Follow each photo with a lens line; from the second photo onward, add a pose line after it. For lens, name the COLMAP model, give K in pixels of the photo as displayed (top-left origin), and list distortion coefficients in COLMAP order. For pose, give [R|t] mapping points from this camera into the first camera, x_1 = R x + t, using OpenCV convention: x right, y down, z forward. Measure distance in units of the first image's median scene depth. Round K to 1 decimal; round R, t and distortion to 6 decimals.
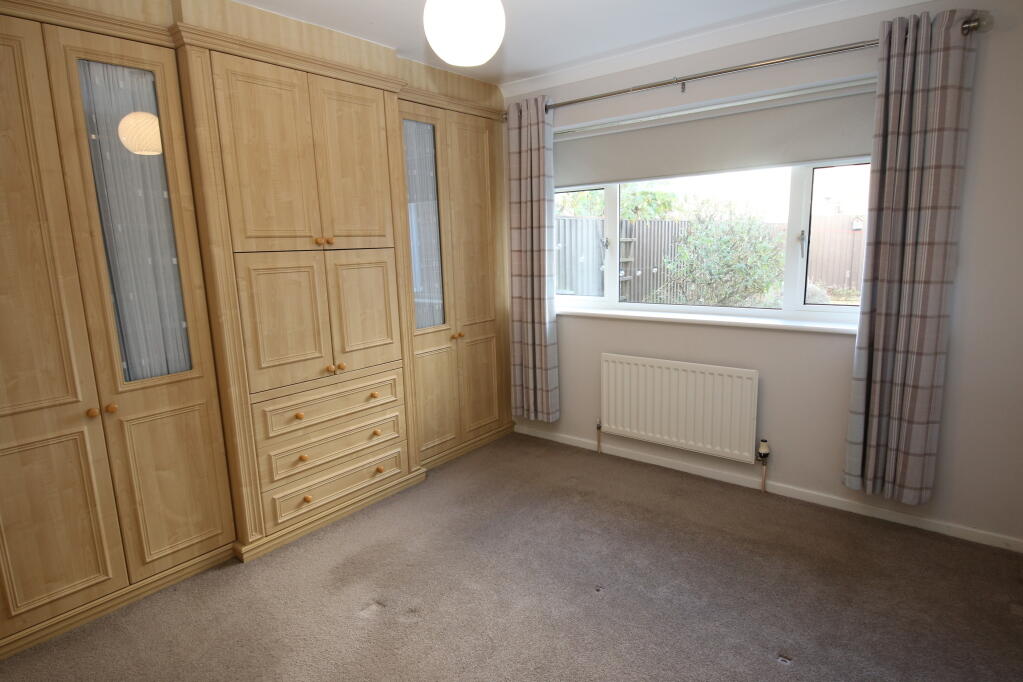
lens RADIAL K [[570.9, 0, 510.4], [0, 570.9, 342.1], [0, 0, 1]] dist [0.040613, -0.043335]
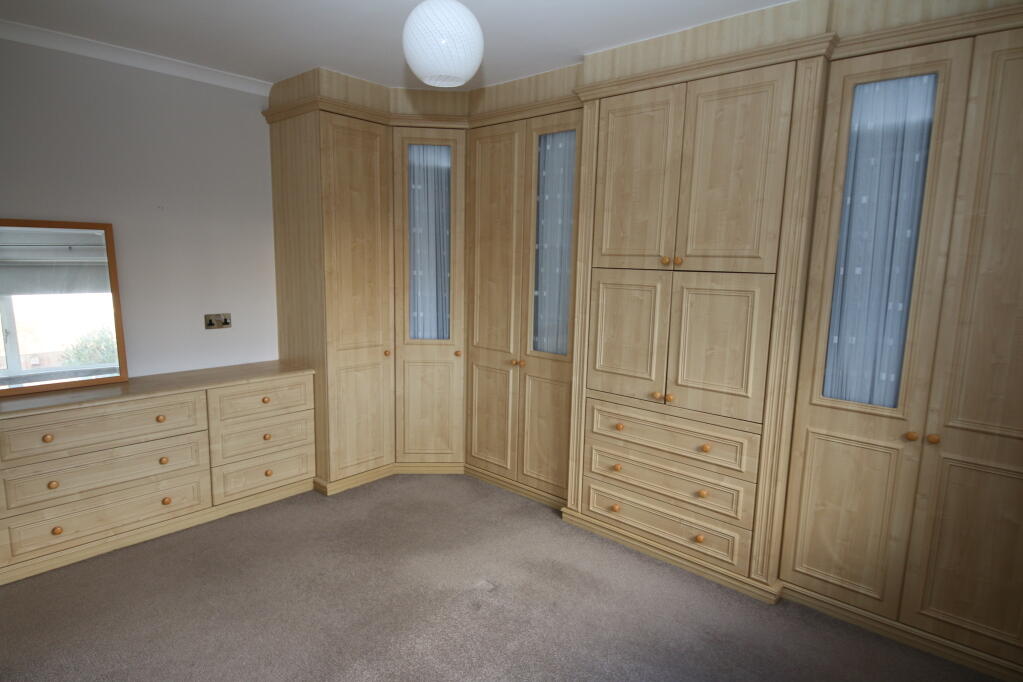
lens RADIAL K [[570.9, 0, 510.4], [0, 570.9, 342.1], [0, 0, 1]] dist [0.040613, -0.043335]
pose [[-0.059039, 0.172105, -0.983308, 0.629952], [-0.198068, 0.963422, 0.180517, -0.165171], [0.978409, 0.205419, -0.022791, 0.791804]]
